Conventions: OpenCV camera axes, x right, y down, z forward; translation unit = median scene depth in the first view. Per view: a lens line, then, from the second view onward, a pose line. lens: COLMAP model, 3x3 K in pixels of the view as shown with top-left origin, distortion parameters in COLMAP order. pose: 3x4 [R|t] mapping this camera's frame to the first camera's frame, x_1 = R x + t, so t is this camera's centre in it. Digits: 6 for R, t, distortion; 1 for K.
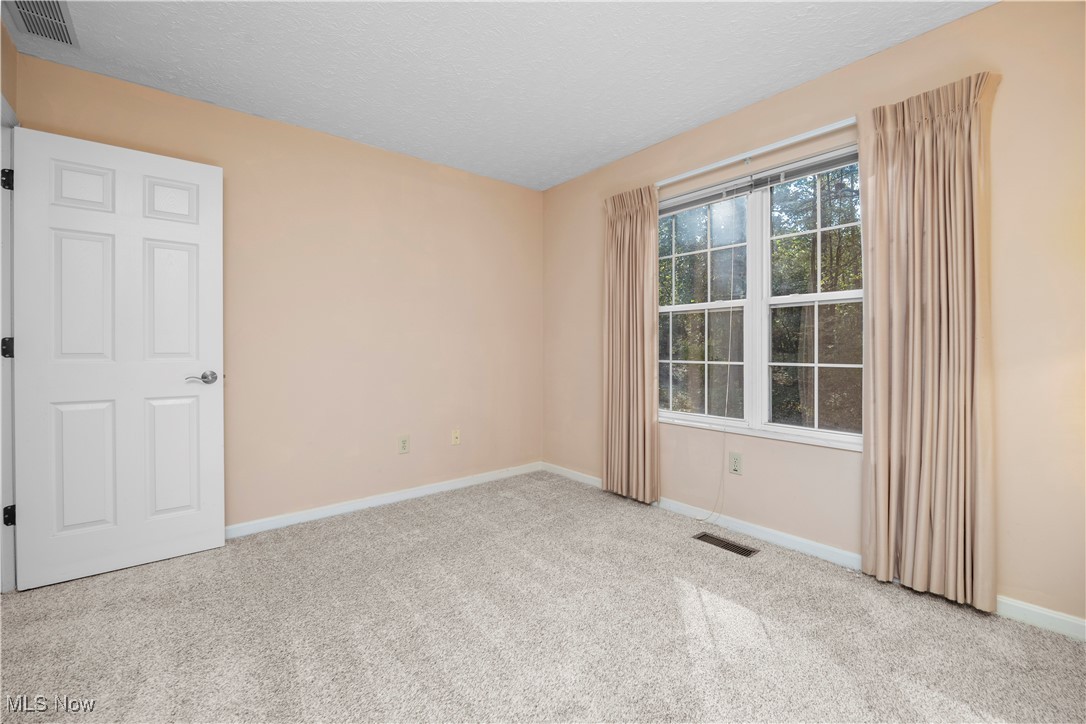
lens RADIAL K [[467.3, 0, 544.2], [0, 467.3, 350.4], [0, 0, 1]] dist [-0.011461, 0.000532]
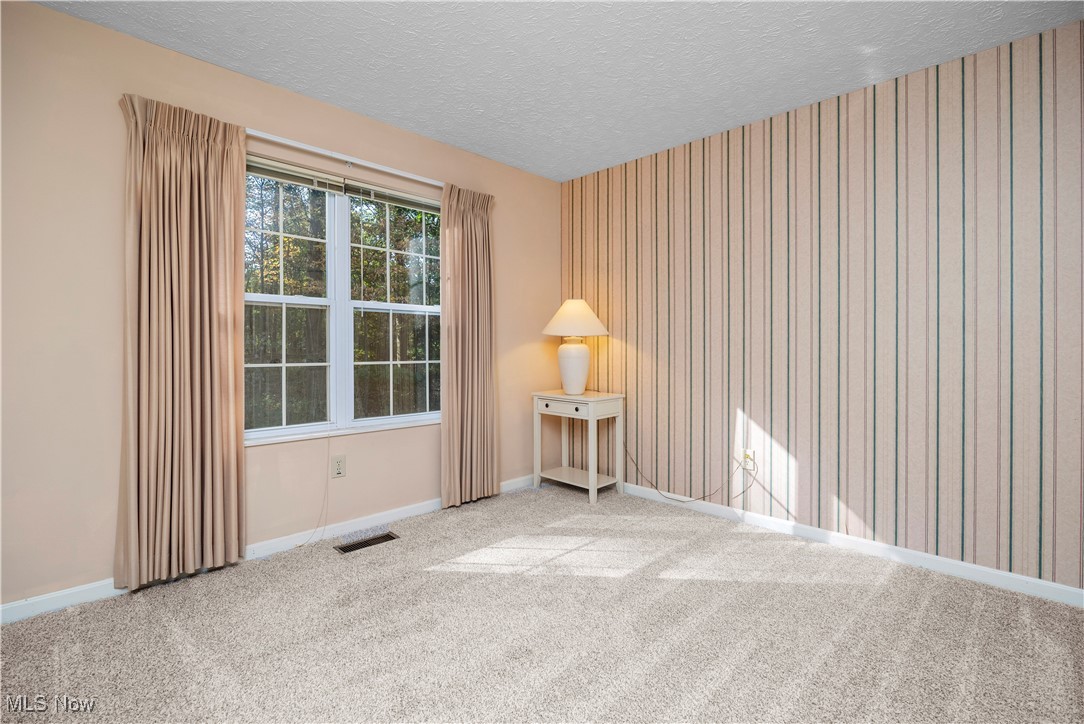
lens RADIAL K [[495.1, 0, 542.3], [0, 495.1, 352.8], [0, 0, 1]] dist [-0.010633, 0.000060]
pose [[-0.100609, -0.006131, 0.994907, -0.607190], [0.003535, 0.999973, 0.006519, -0.001215], [-0.994920, 0.004173, -0.100584, 0.621100]]
